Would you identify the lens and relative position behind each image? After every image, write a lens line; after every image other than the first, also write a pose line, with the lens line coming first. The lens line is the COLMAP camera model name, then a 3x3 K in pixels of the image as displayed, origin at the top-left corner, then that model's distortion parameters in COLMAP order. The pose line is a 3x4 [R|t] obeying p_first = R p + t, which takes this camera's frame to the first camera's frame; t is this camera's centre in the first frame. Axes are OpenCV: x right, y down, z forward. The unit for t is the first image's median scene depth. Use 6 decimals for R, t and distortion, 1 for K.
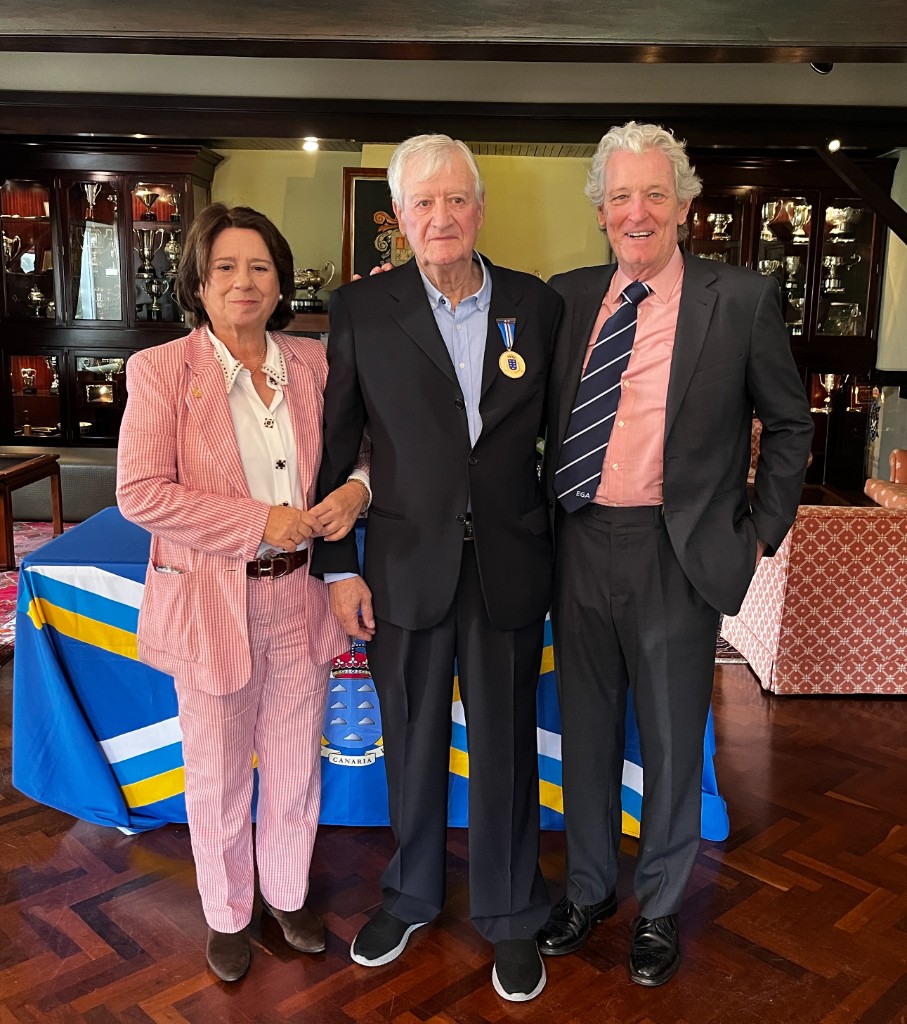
lens RADIAL K [[1091.4, 0, 478.8], [0, 1091.4, 494.5], [0, 0, 1]] dist [0.021785, 0.006383]
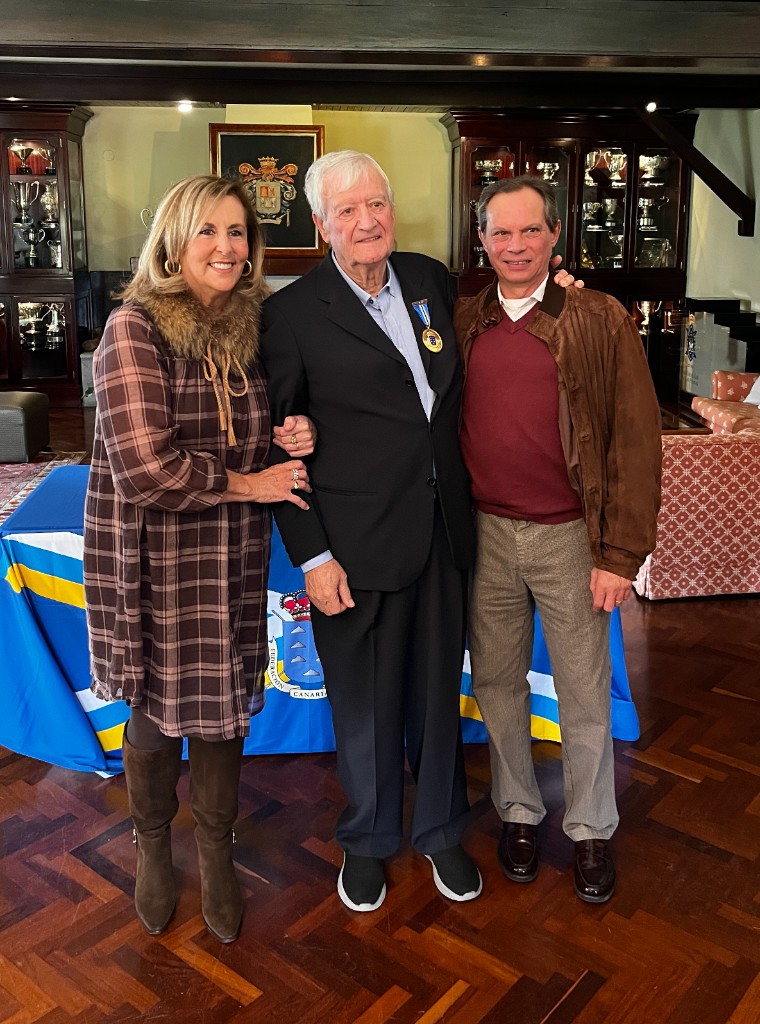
lens RADIAL K [[995.6, 0, 414.8], [0, 995.6, 384.4], [0, 0, 1]] dist [0.050984, -0.081537]
pose [[0.992862, -0.035540, 0.113855, -0.085423], [0.037027, 0.999254, -0.010967, -0.040887], [-0.113380, 0.015105, 0.993437, -0.018493]]
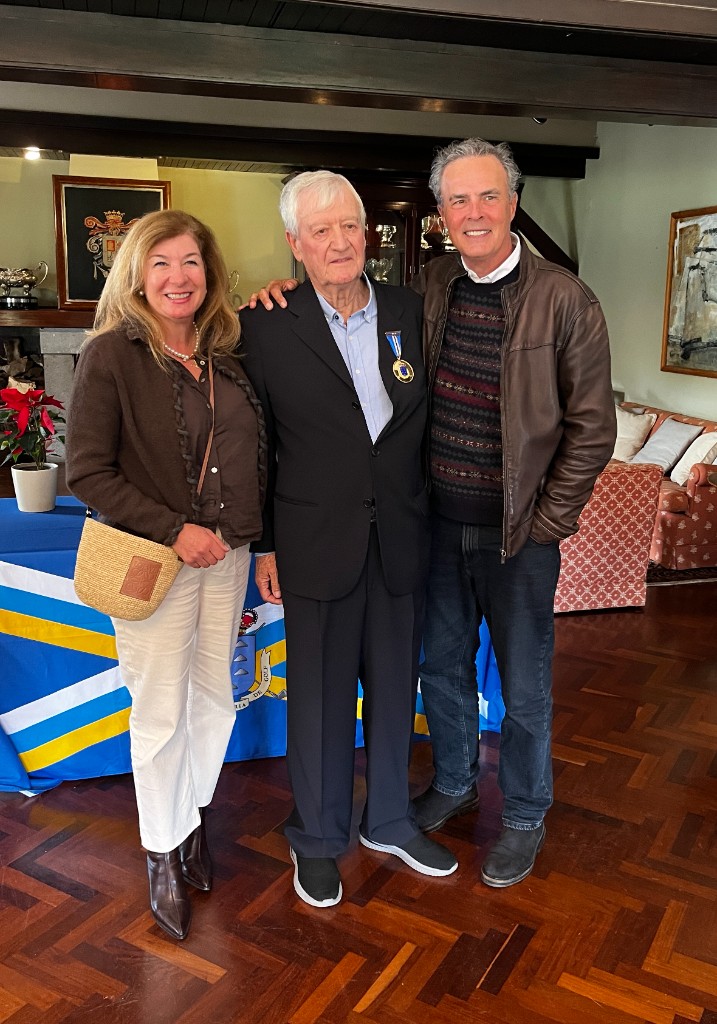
lens RADIAL K [[944.7, 0, 376.8], [0, 944.7, 492.0], [0, 0, 1]] dist [0.029079, -0.010972]
pose [[0.962498, -0.056035, 0.265439, -0.162517], [0.047124, 0.998095, 0.039826, -0.013384], [-0.267165, -0.025824, 0.963305, -0.007438]]
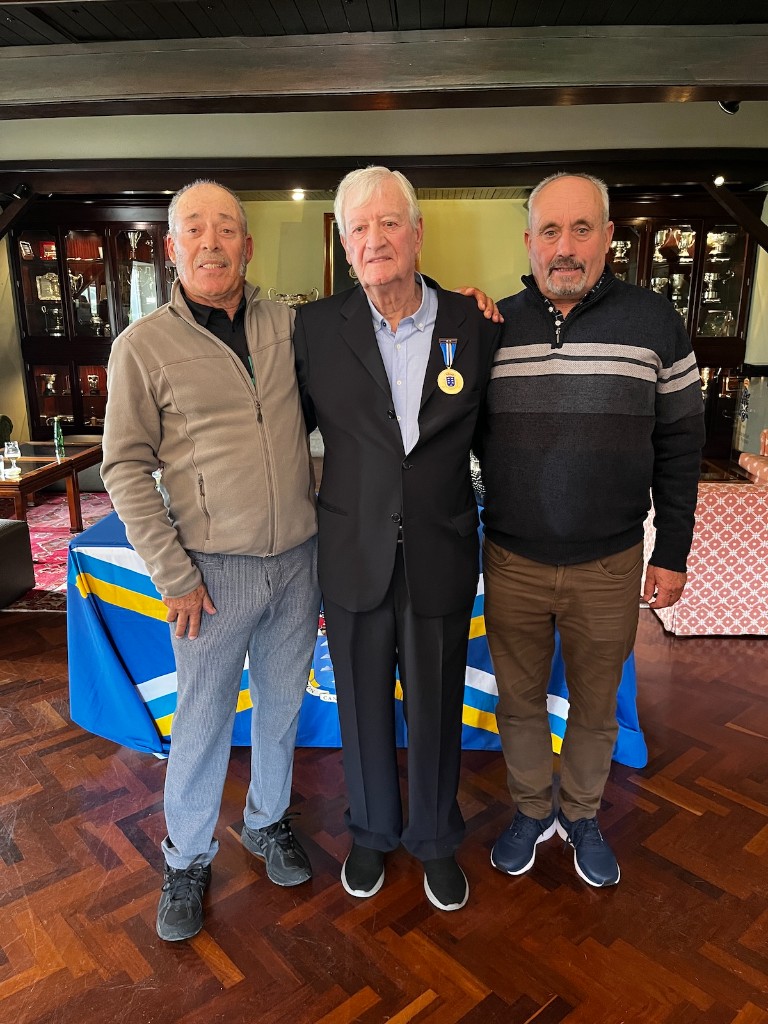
lens RADIAL K [[777.8, 0, 381.2], [0, 777.8, 520.9], [0, 0, 1]] dist [0.103621, -0.153921]
pose [[0.998263, -0.007622, -0.058427, -0.009995], [0.012338, 0.996655, 0.080792, -0.023008], [0.057616, -0.081373, 0.995017, 0.099690]]
